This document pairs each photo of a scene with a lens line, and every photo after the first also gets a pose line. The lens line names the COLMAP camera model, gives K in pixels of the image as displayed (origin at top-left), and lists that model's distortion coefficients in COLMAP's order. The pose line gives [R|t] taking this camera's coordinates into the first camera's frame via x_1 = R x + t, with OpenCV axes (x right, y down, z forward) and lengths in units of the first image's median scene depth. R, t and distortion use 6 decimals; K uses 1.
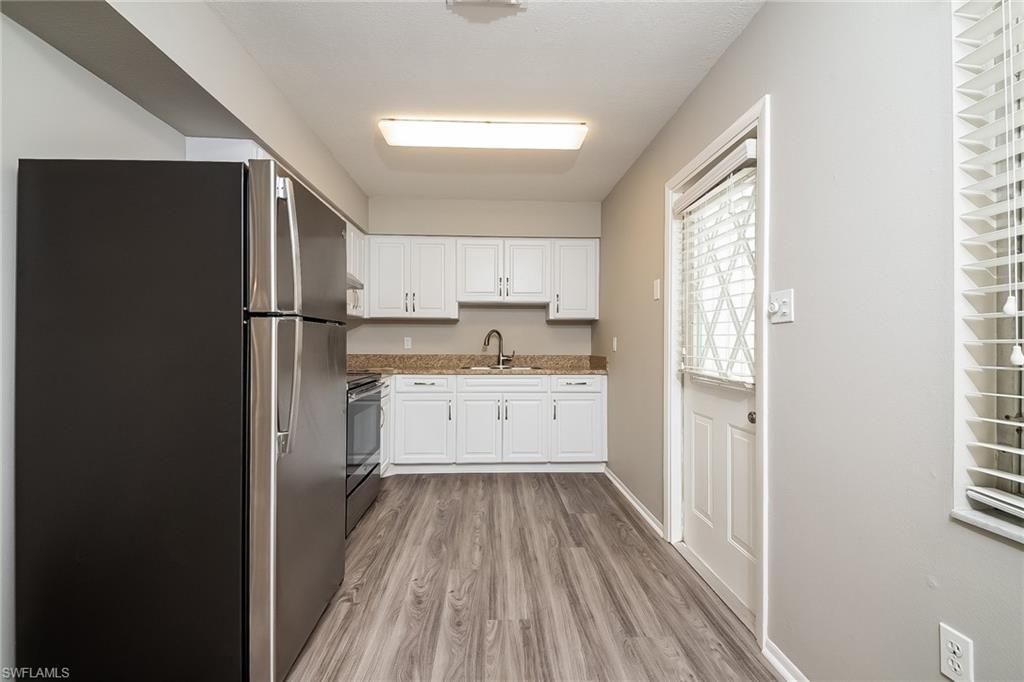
lens RADIAL K [[434.0, 0, 512.0], [0, 434.0, 341.0], [0, 0, 1]] dist [0.001105, 0.000055]
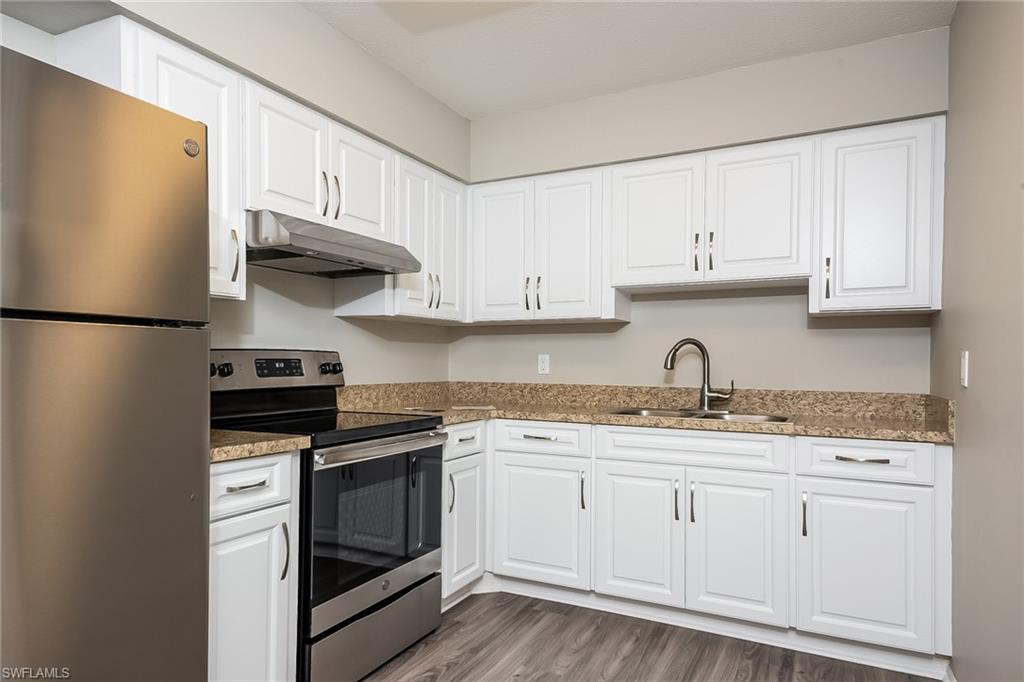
lens RADIAL K [[626.6, 0, 509.7], [0, 626.6, 366.0], [0, 0, 1]] dist [0.044854, 0.000419]
pose [[0.860300, 0.005156, -0.509762, 0.159643], [-0.000956, 0.999963, 0.008501, -0.000042], [0.509787, -0.006826, 0.860273, 0.269788]]
